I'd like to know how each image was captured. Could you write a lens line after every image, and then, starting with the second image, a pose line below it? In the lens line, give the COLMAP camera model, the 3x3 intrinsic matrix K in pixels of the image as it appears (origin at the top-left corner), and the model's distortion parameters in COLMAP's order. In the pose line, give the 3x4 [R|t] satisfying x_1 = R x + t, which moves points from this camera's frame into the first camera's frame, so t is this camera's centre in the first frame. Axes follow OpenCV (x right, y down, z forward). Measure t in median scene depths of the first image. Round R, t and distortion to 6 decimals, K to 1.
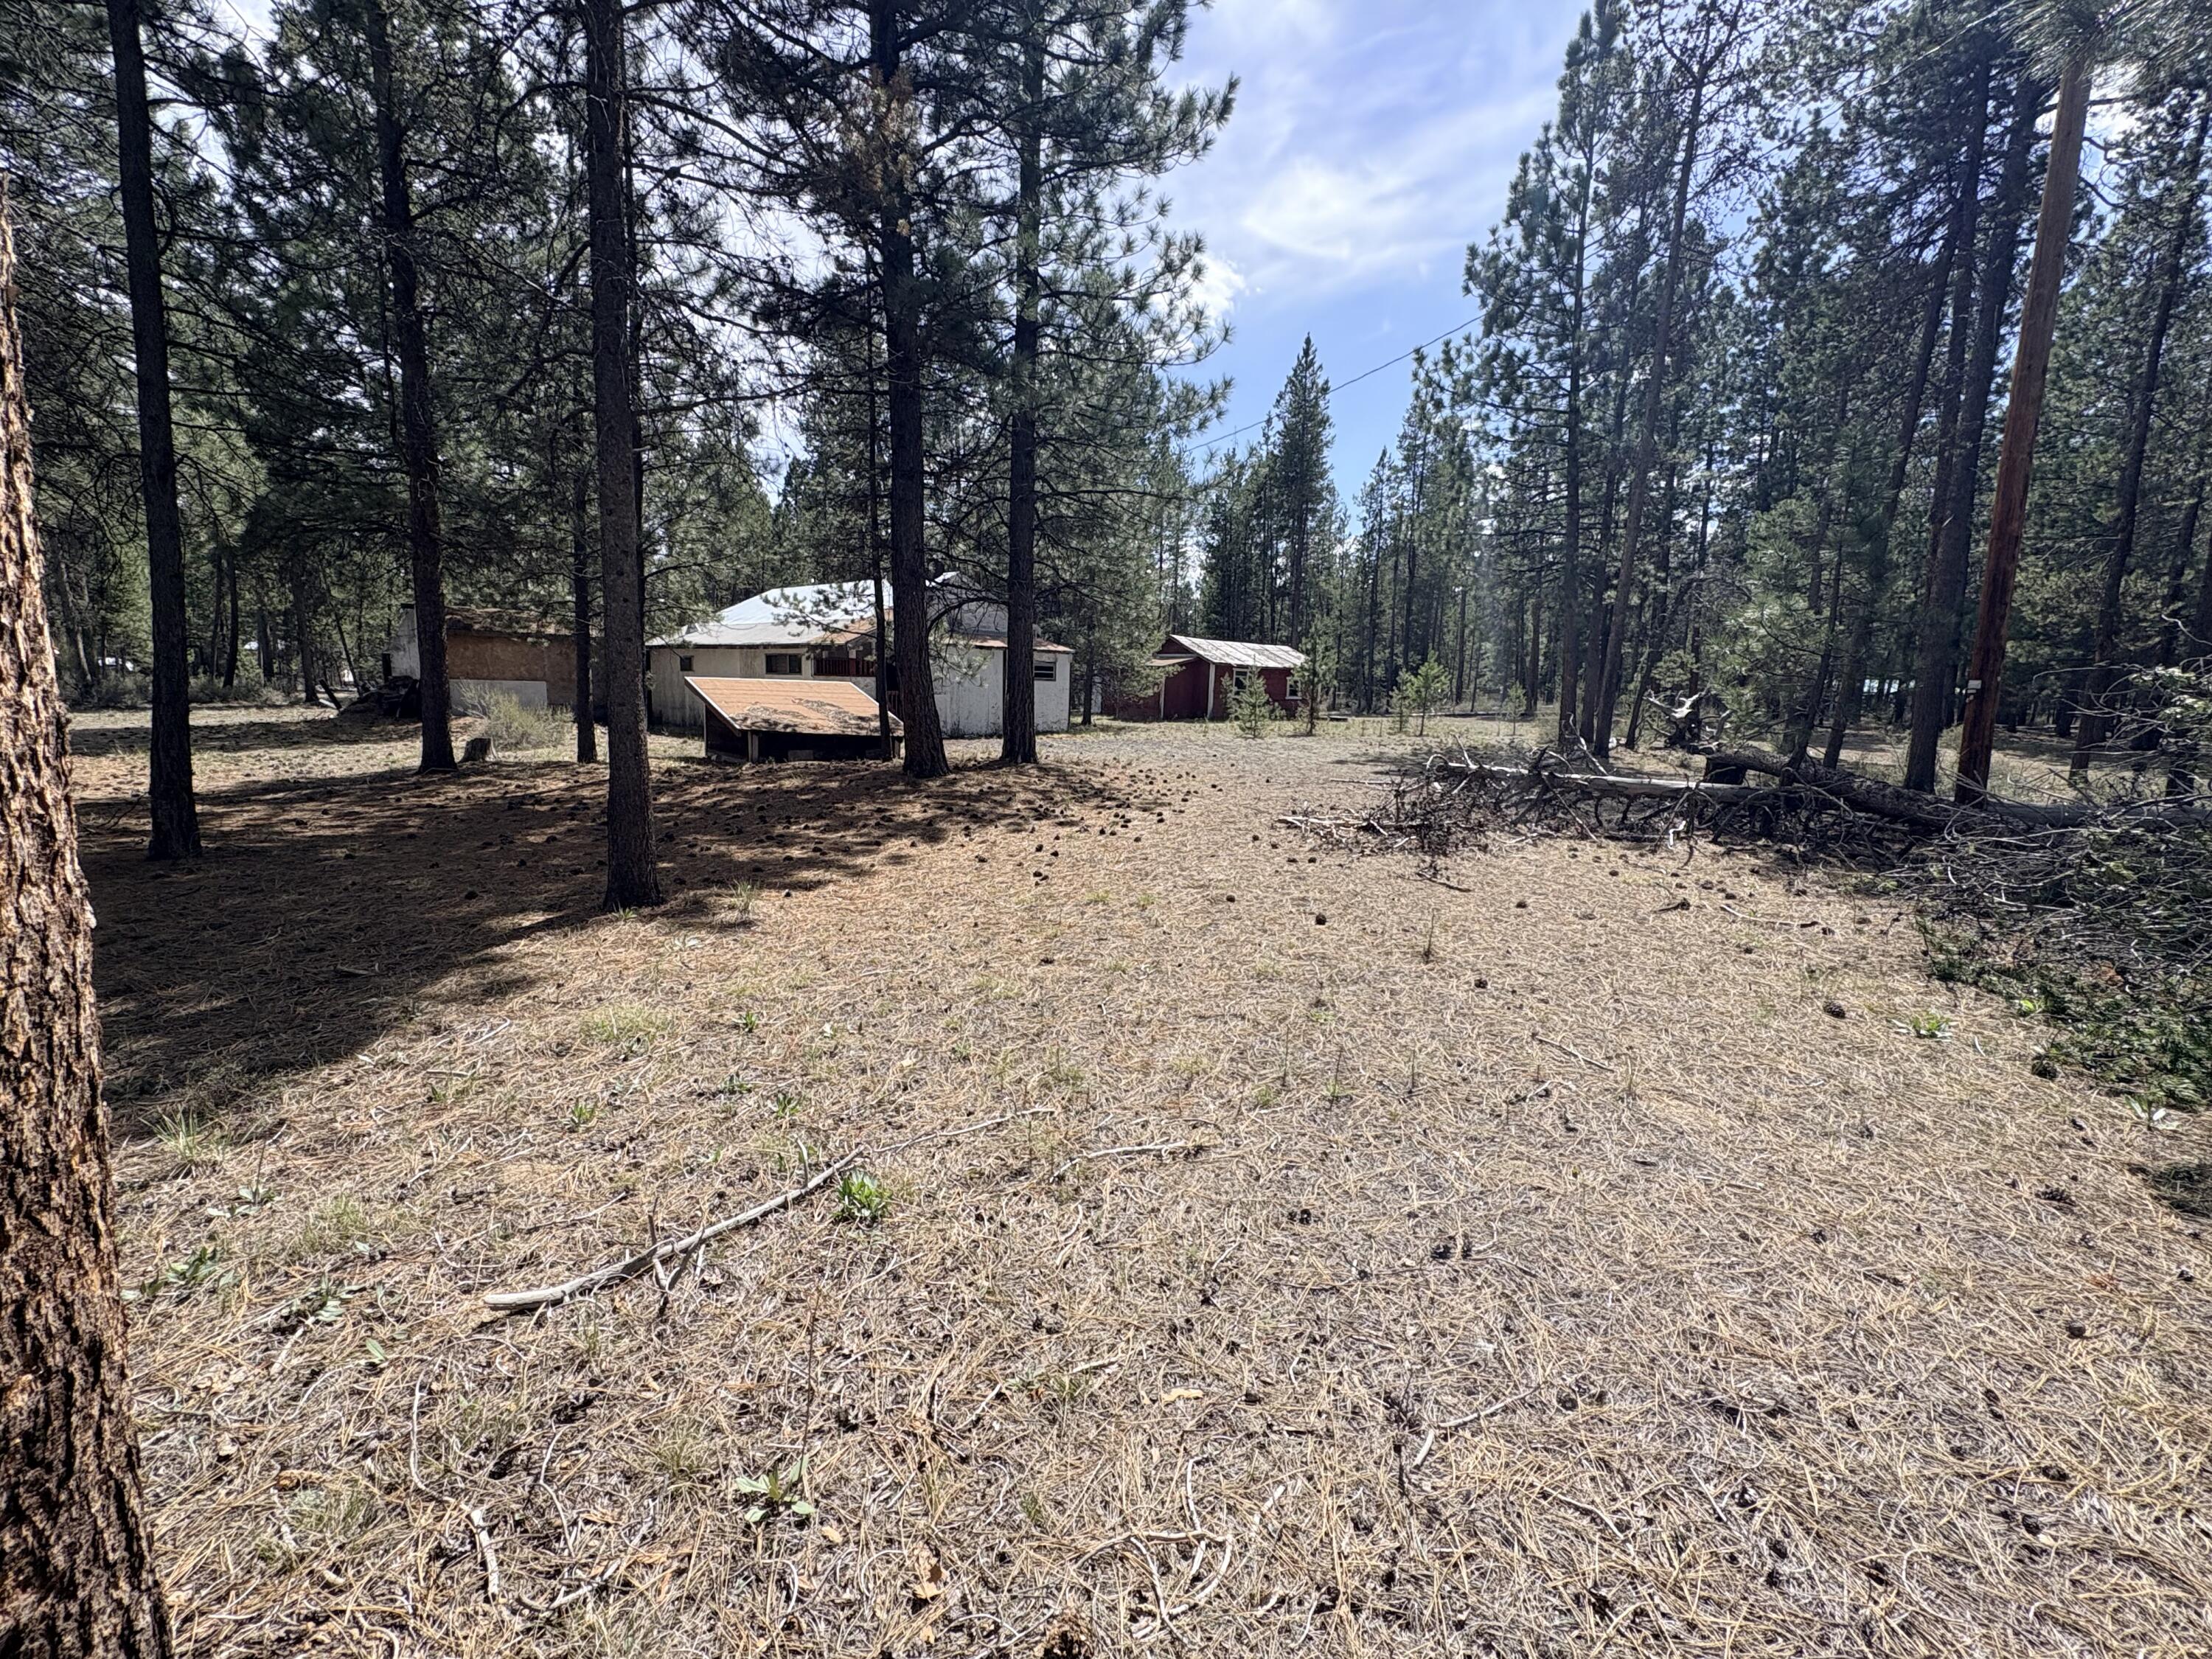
lens RADIAL K [[945.6, 0, 1110.3], [0, 945.6, 823.1], [0, 0, 1]] dist [0.000774, -0.000261]
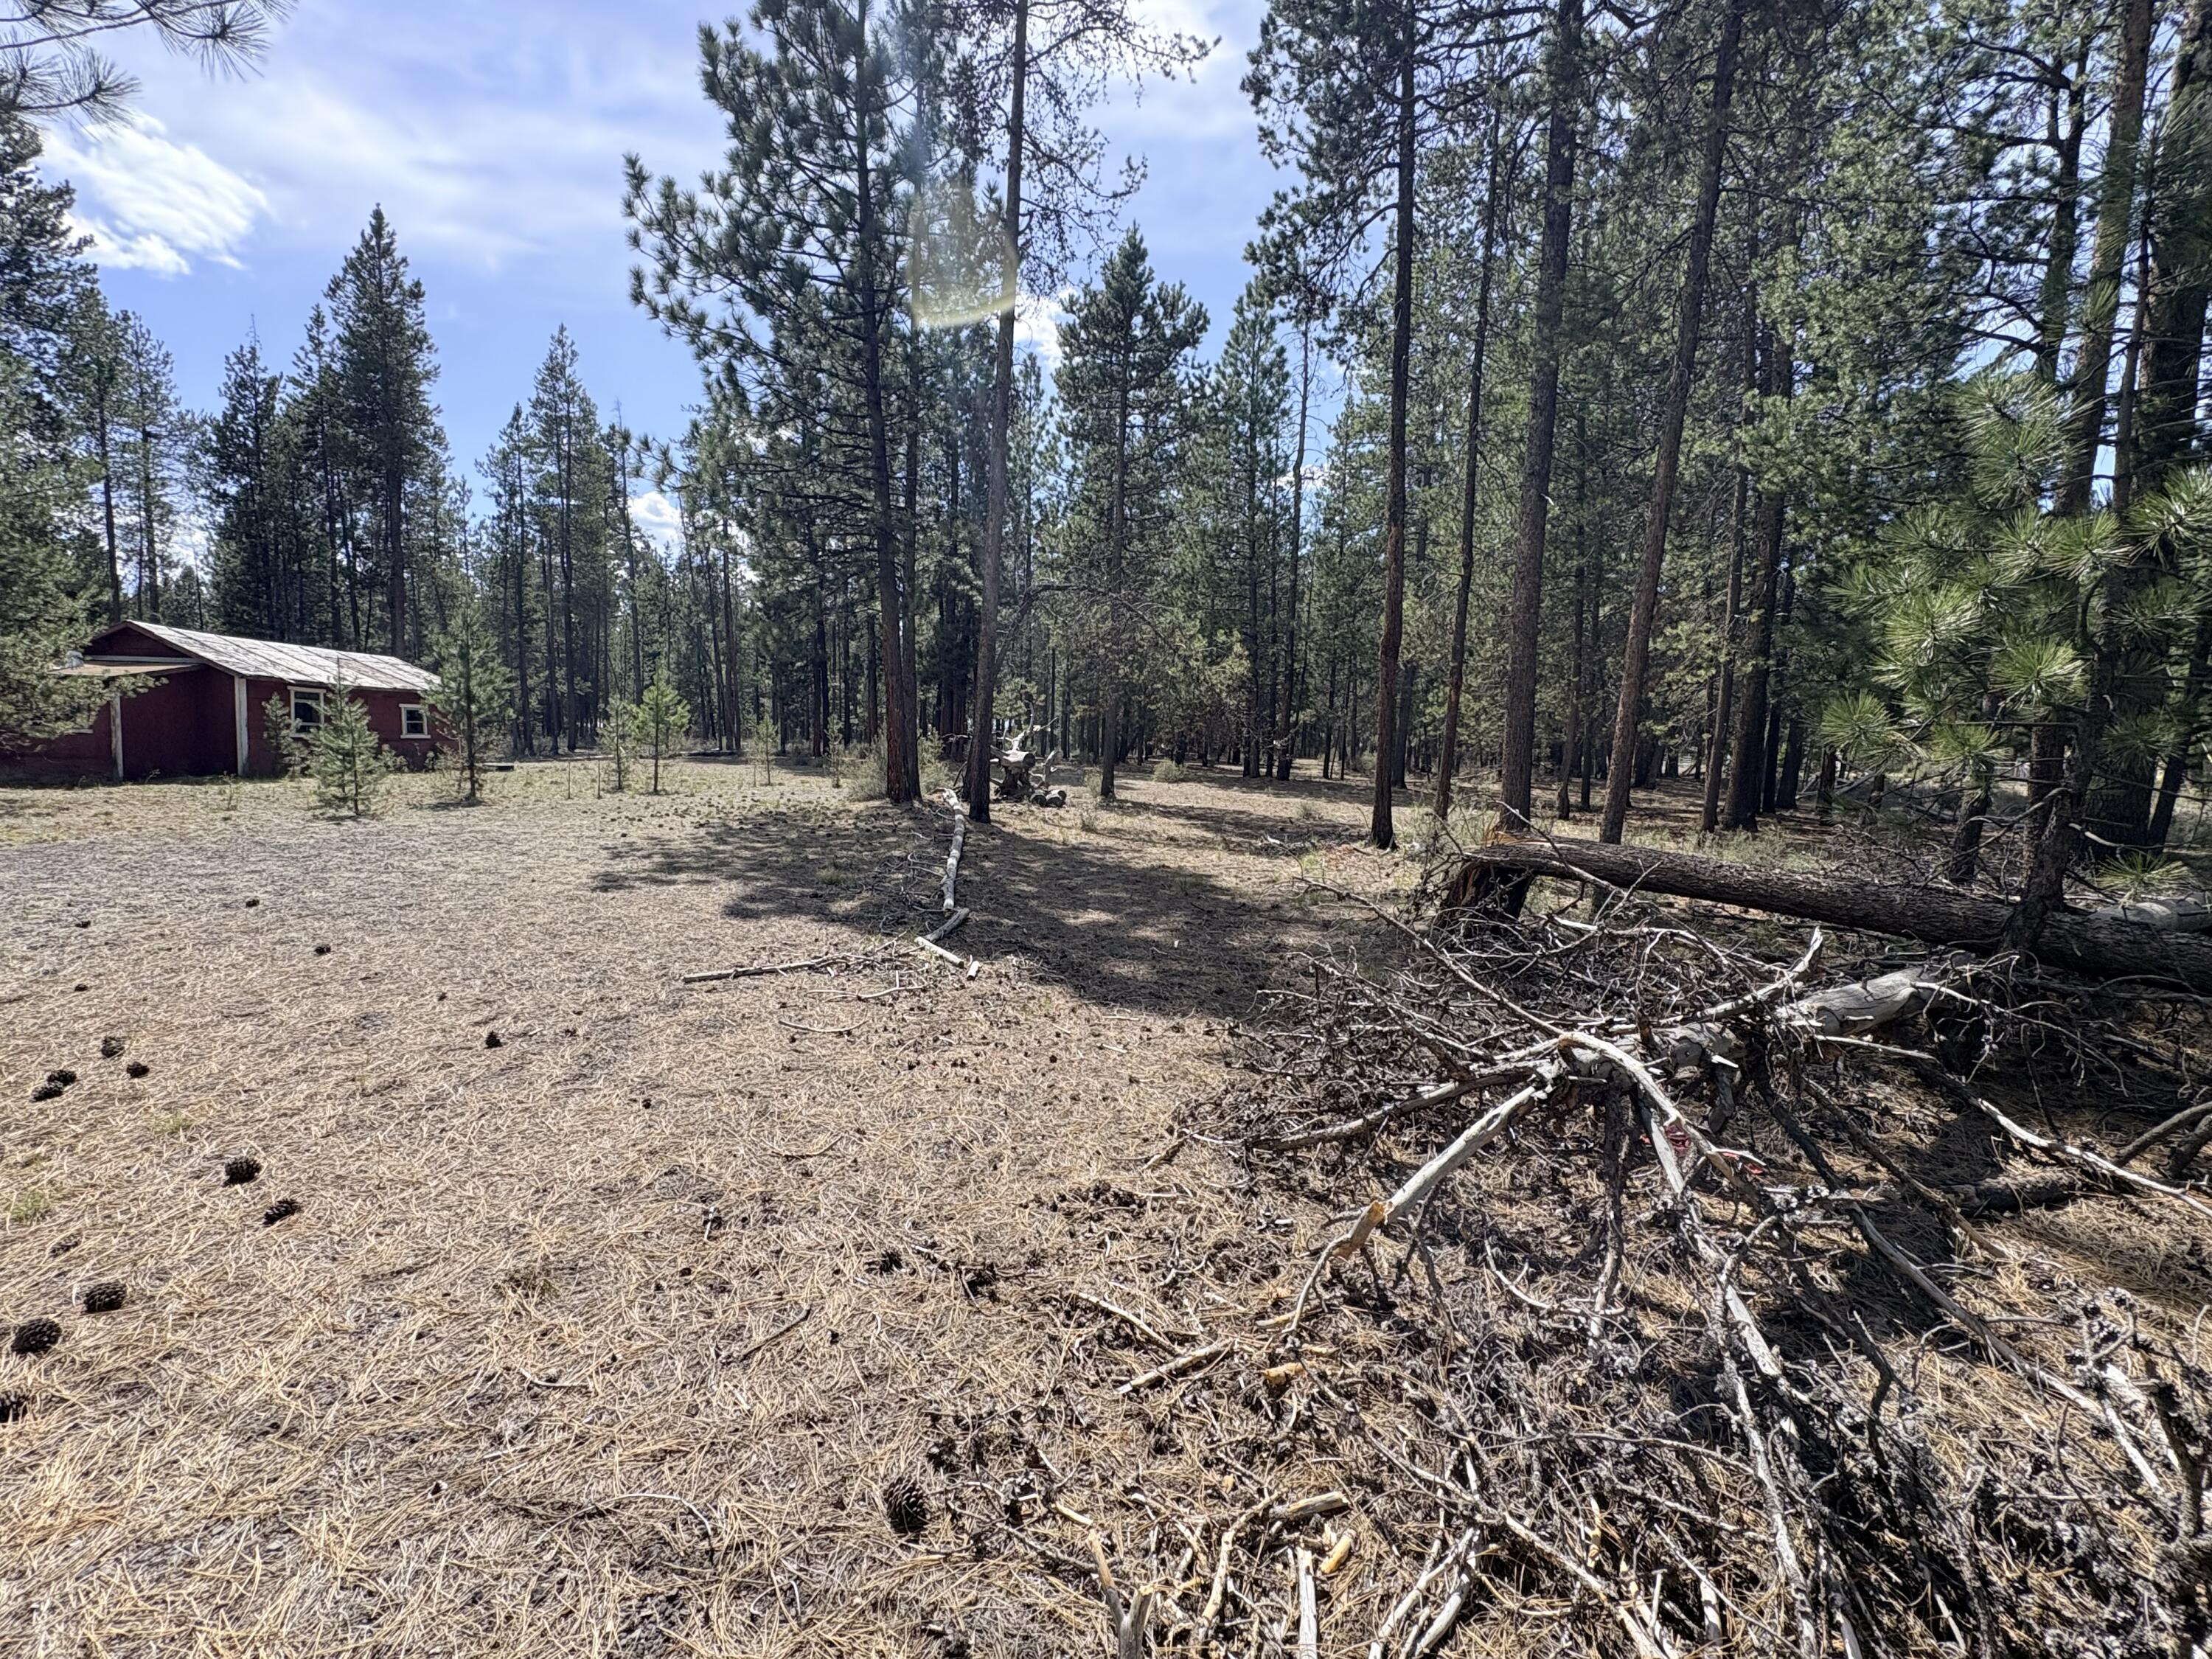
lens RADIAL K [[945.6, 0, 1110.3], [0, 945.6, 823.1], [0, 0, 1]] dist [0.000774, -0.000261]
pose [[0.669817, -0.078194, 0.738398, 0.026793], [0.099891, 0.994889, 0.014742, -0.031496], [-0.735777, 0.063885, 0.674204, 0.199408]]
